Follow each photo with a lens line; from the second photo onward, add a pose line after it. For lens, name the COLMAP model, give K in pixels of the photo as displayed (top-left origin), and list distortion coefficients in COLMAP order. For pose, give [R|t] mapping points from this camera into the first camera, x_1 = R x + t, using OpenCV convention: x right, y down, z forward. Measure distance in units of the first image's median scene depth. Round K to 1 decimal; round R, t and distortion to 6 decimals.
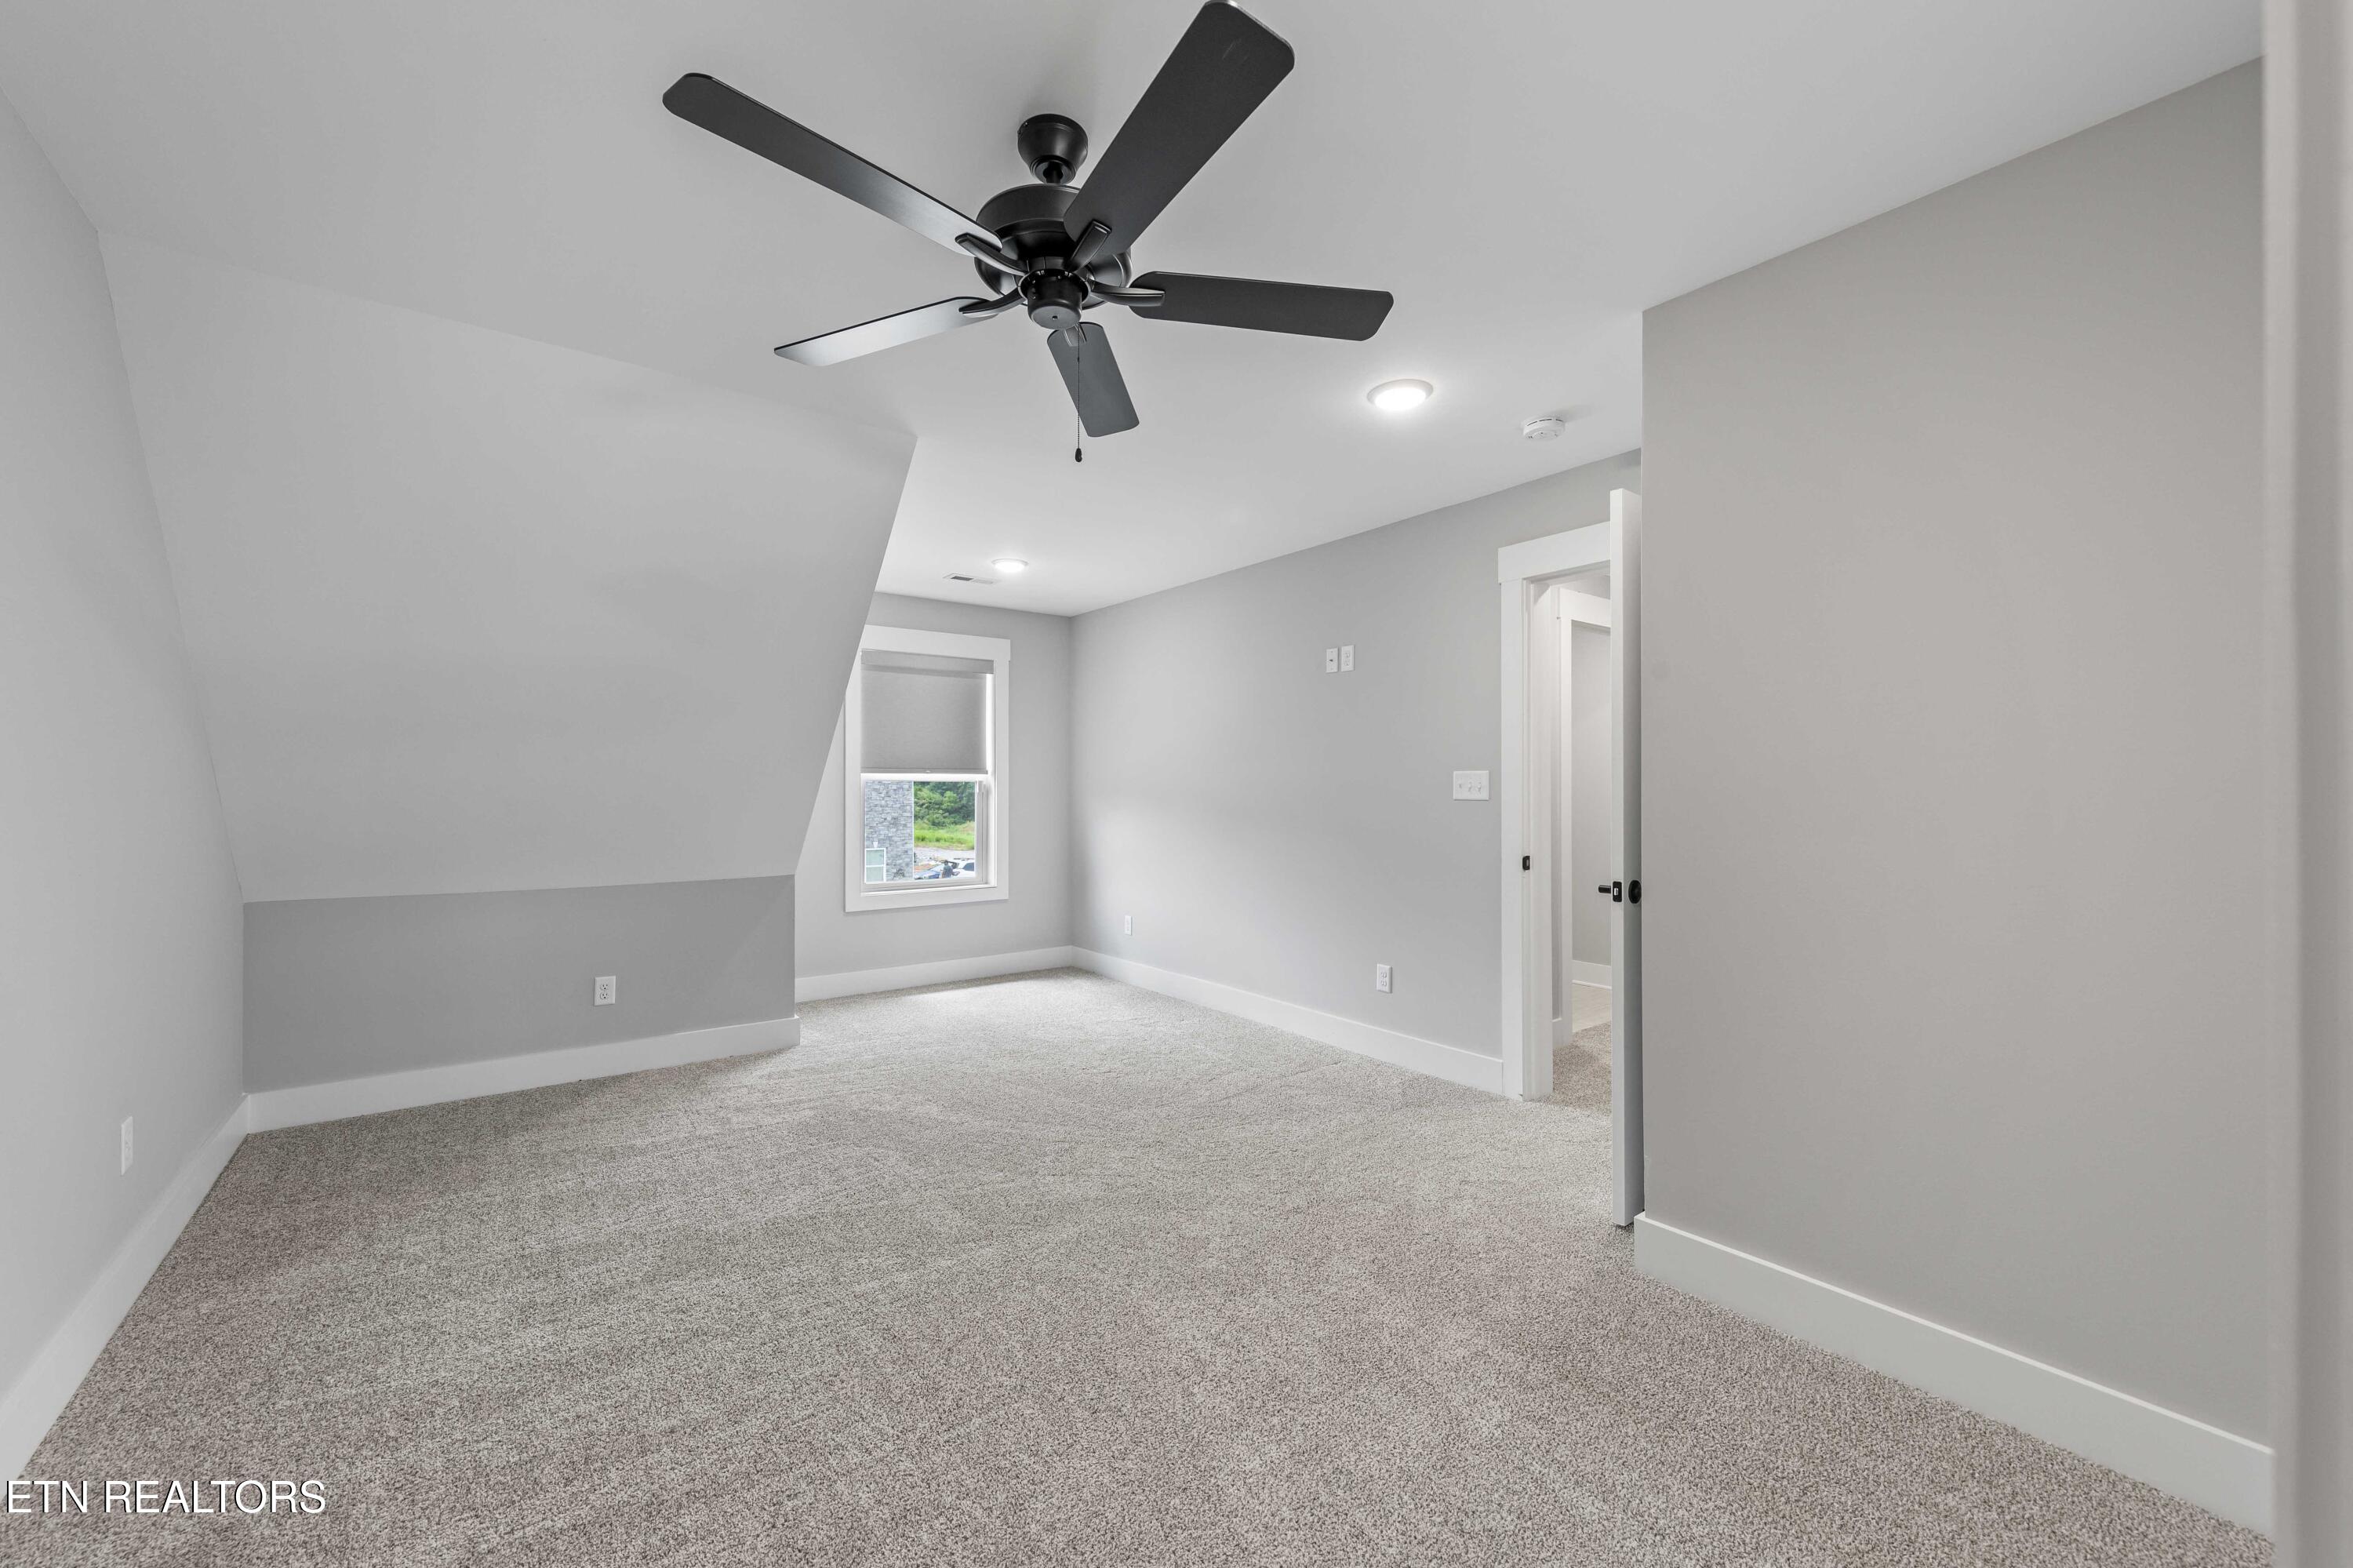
lens RADIAL K [[920.4, 0, 1176.5], [0, 920.4, 784.0], [0, 0, 1]] dist [0.000143, 0.000028]
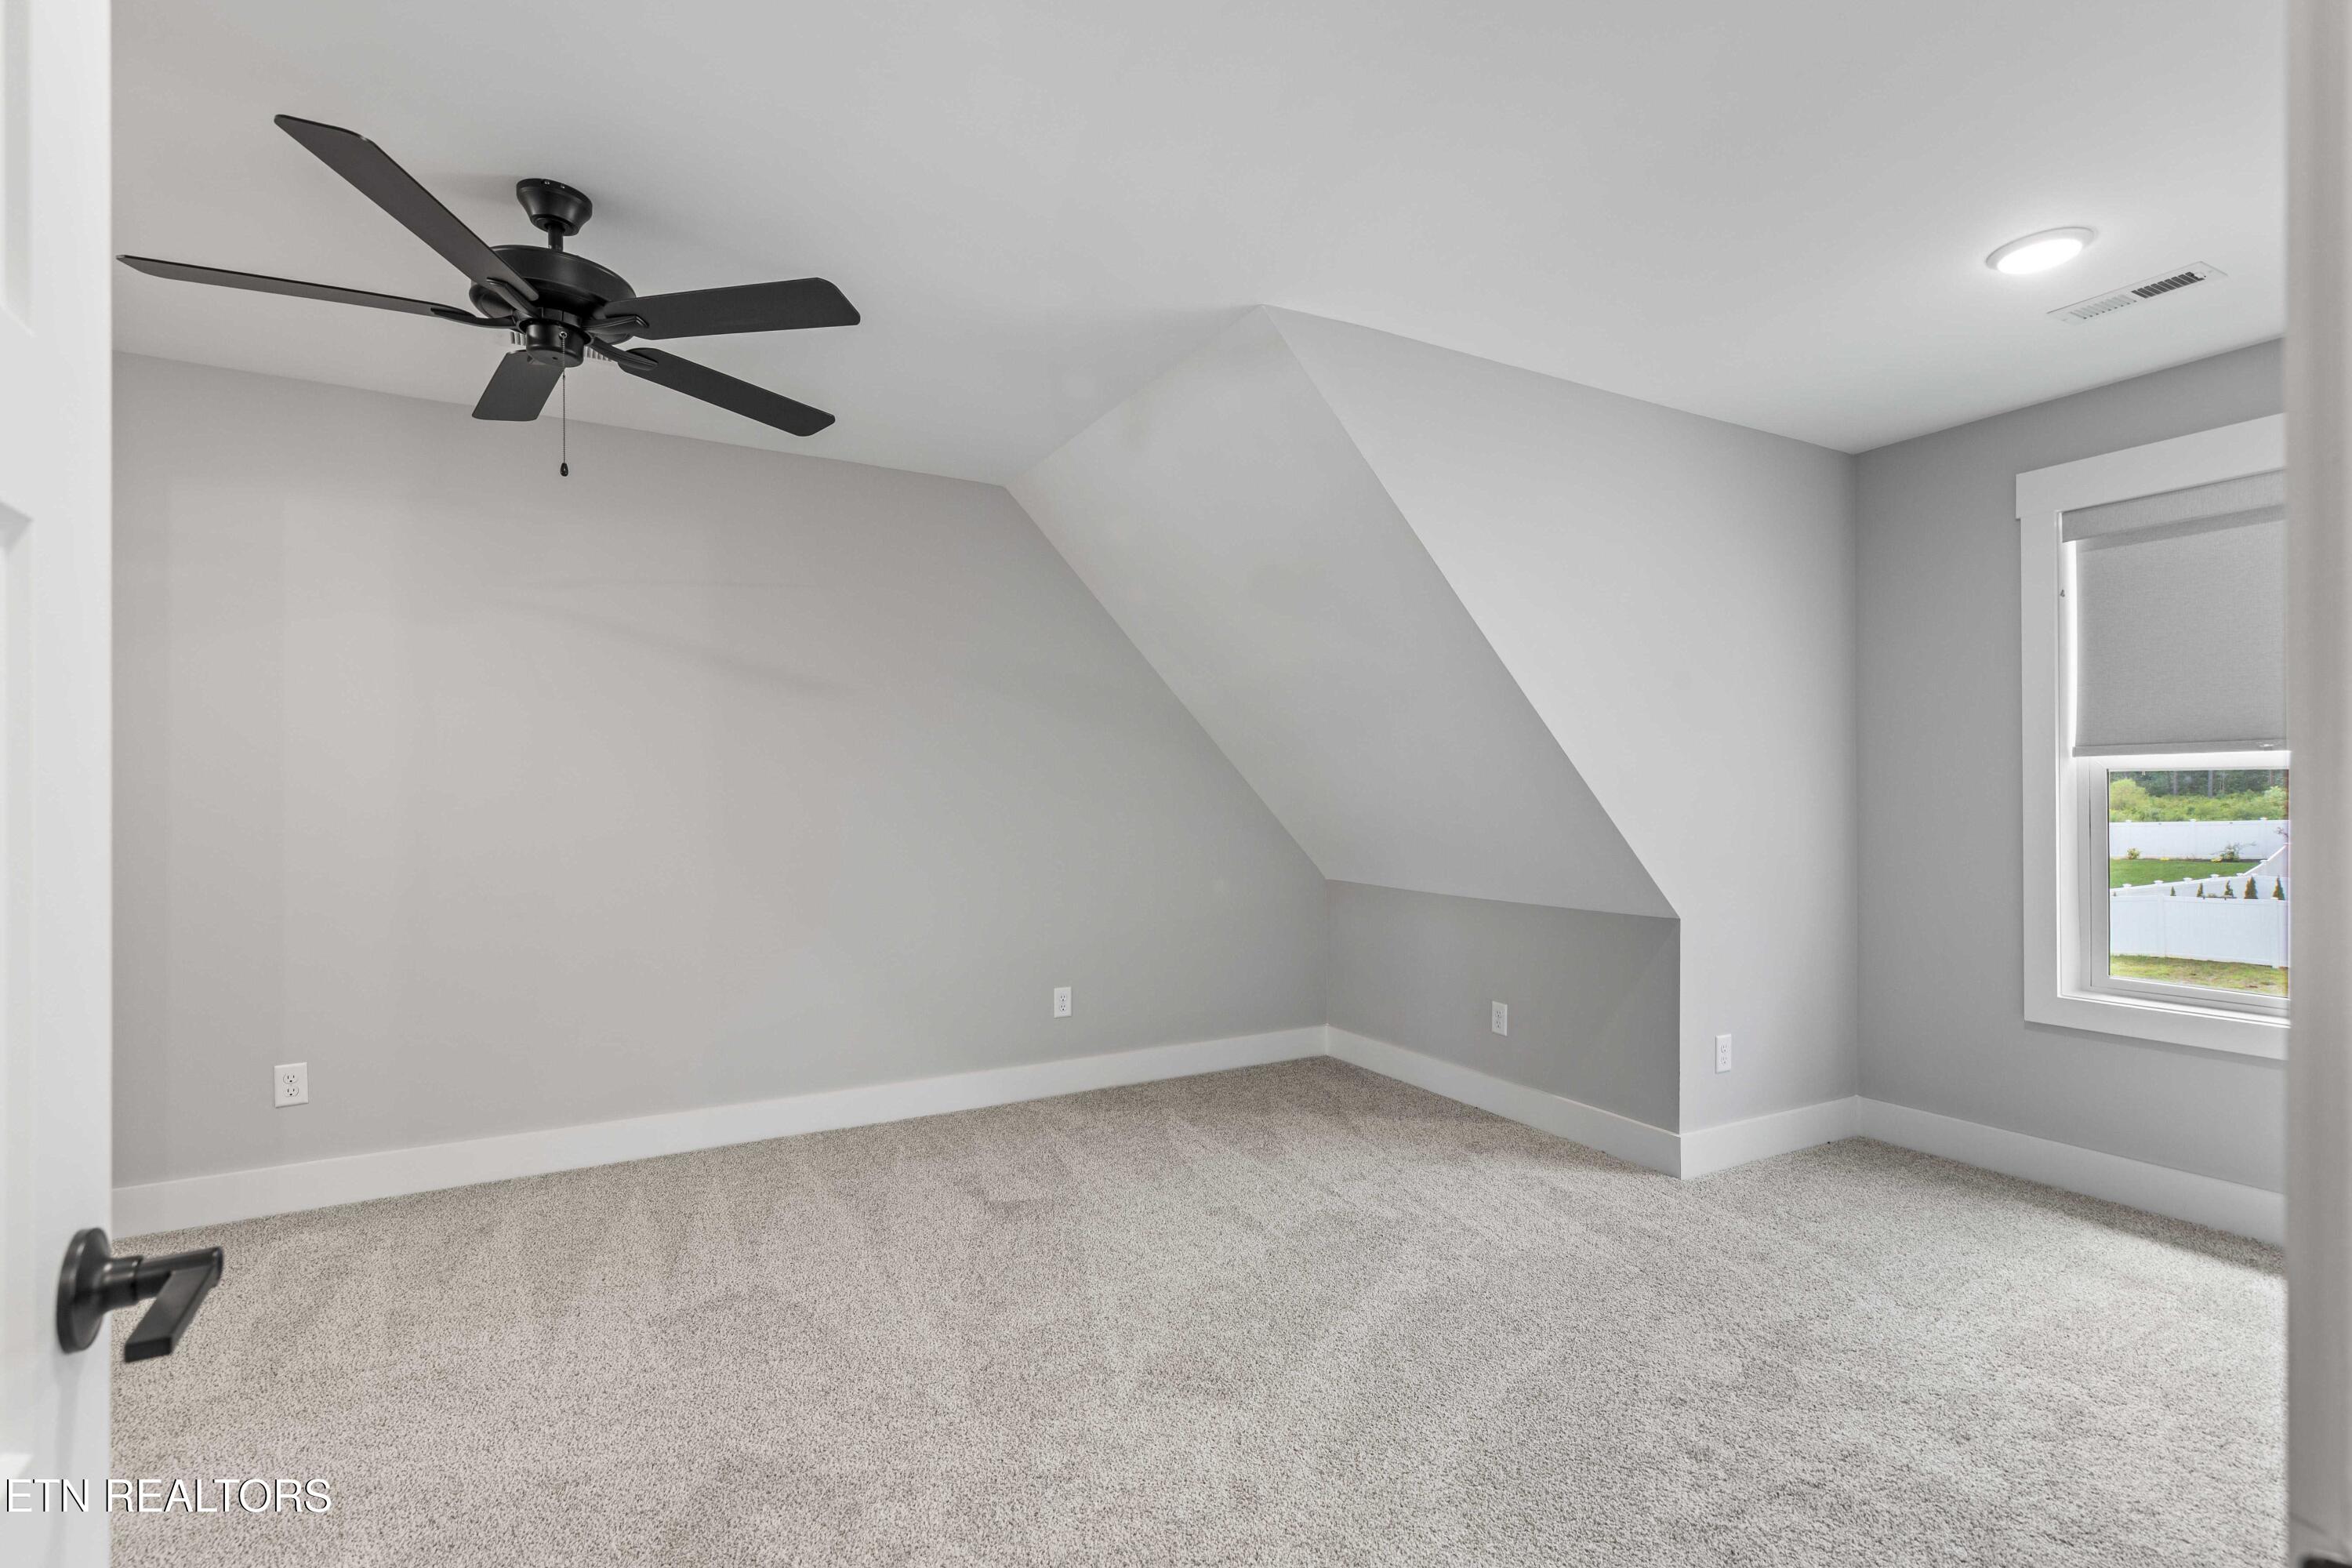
lens RADIAL K [[1065.1, 0, 1176.0], [0, 1065.1, 784.0], [0, 0, 1]] dist [0.000037, -0.000014]
pose [[-0.138466, -0.013076, -0.990281, 0.501617], [0.008084, 0.999865, -0.014333, 0.010967], [0.990334, -0.009990, -0.138341, 0.939208]]
